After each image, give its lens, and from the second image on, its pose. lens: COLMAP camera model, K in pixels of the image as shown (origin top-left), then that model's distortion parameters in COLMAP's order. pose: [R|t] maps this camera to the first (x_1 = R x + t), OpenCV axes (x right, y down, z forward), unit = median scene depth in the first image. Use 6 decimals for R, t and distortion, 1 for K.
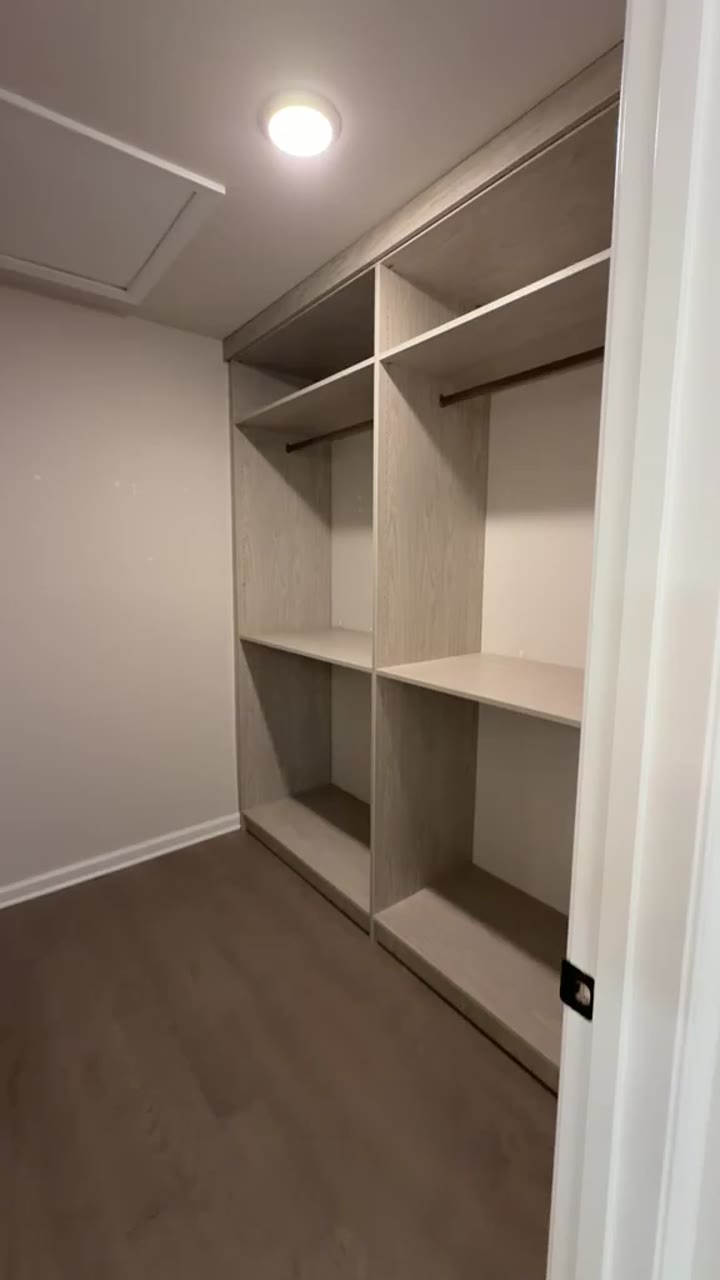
lens RADIAL K [[548.1, 0, 363.7], [0, 548.1, 631.7], [0, 0, 1]] dist [0.001961, 0.000073]
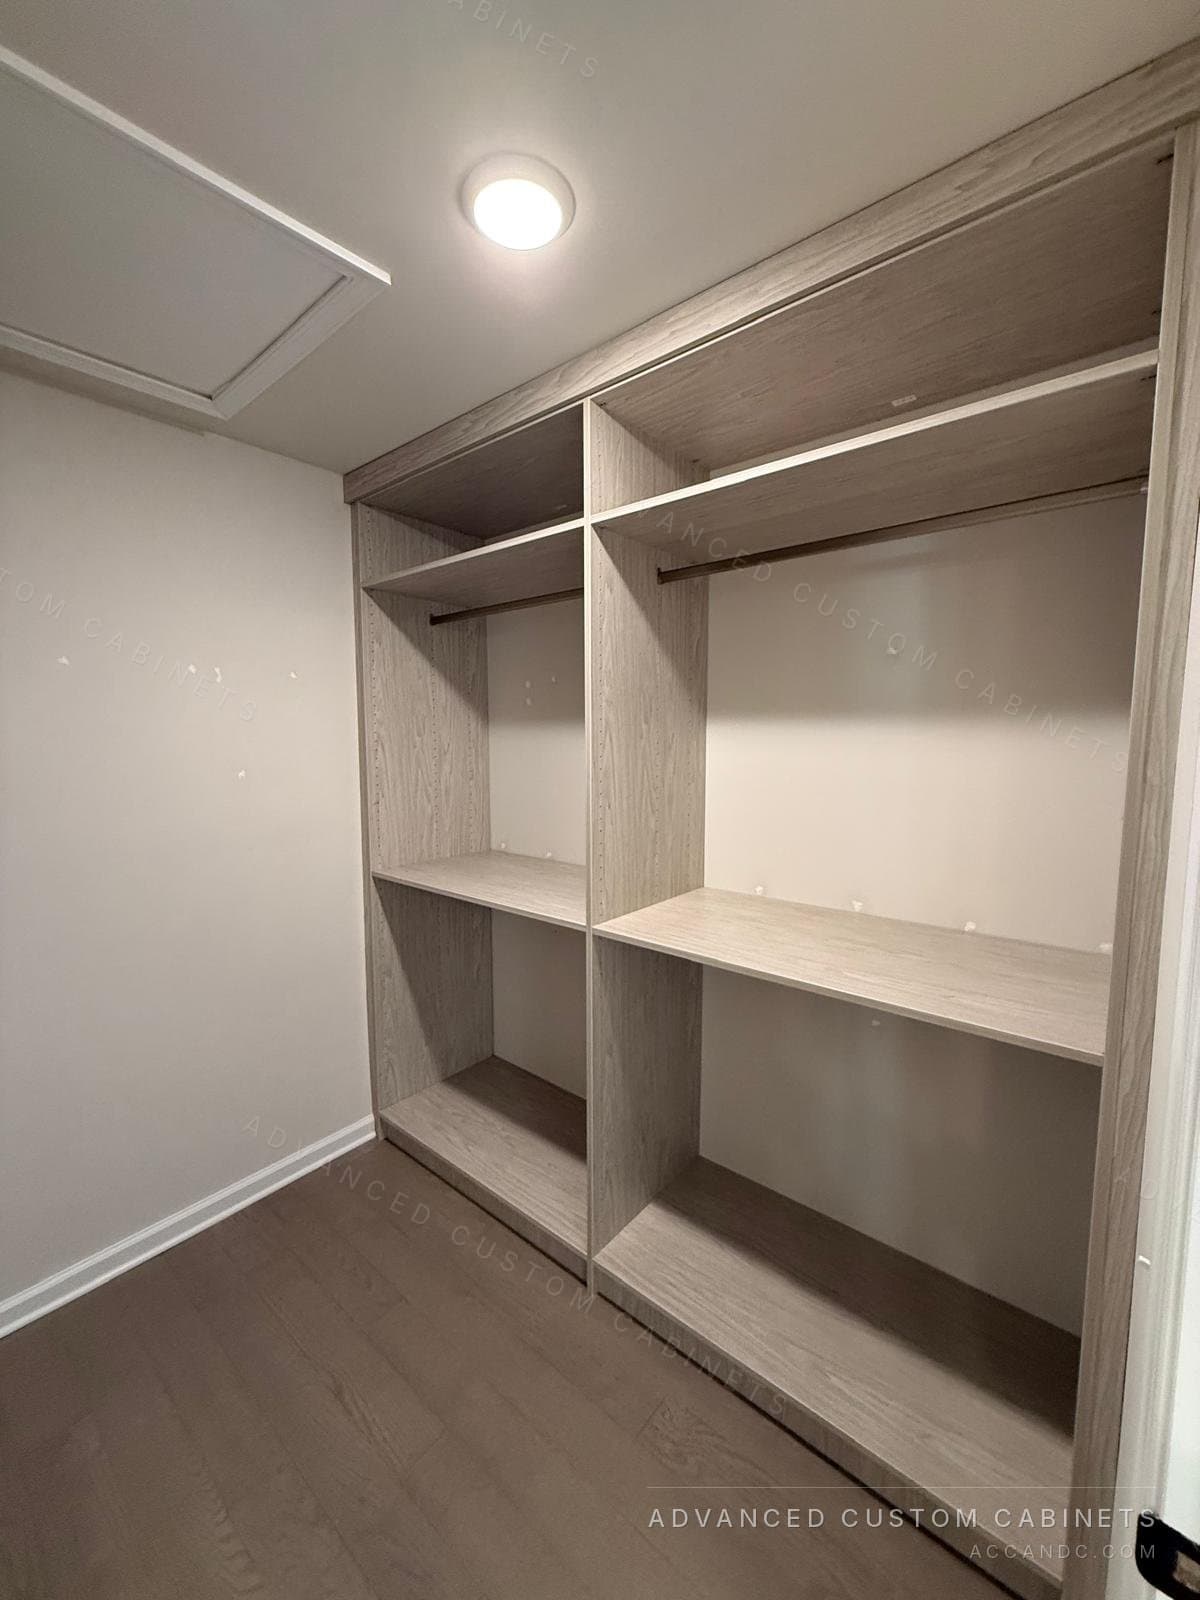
lens RADIAL K [[647.5, 0, 604.8], [0, 647.5, 793.5], [0, 0, 1]] dist [-0.002496, 0.000296]
pose [[0.978774, -0.024354, 0.203490, -0.125918], [0.032053, 0.998886, -0.034622, -0.077053], [-0.202420, 0.040409, 0.978465, 0.115236]]
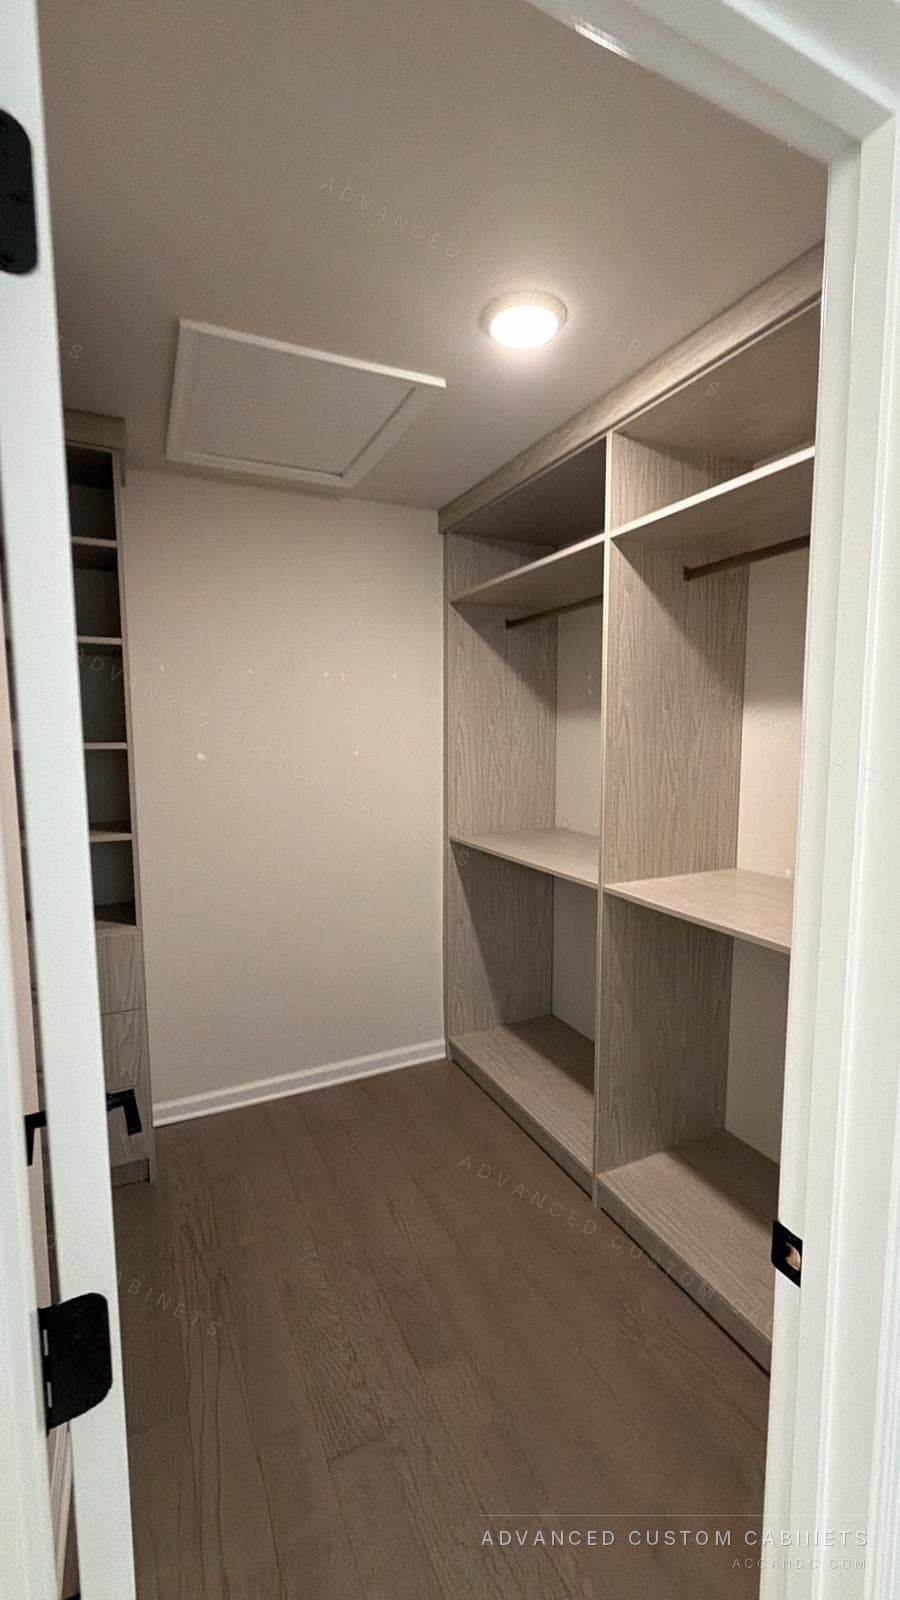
lens RADIAL K [[684.7, 0, 449.8], [0, 684.7, 793.1], [0, 0, 1]] dist [-0.000412, -0.000101]
pose [[0.975725, 0.012796, -0.218625, 0.019629], [-0.021065, 0.999146, -0.035535, -0.031727], [0.217984, 0.039278, 0.975162, -0.105836]]
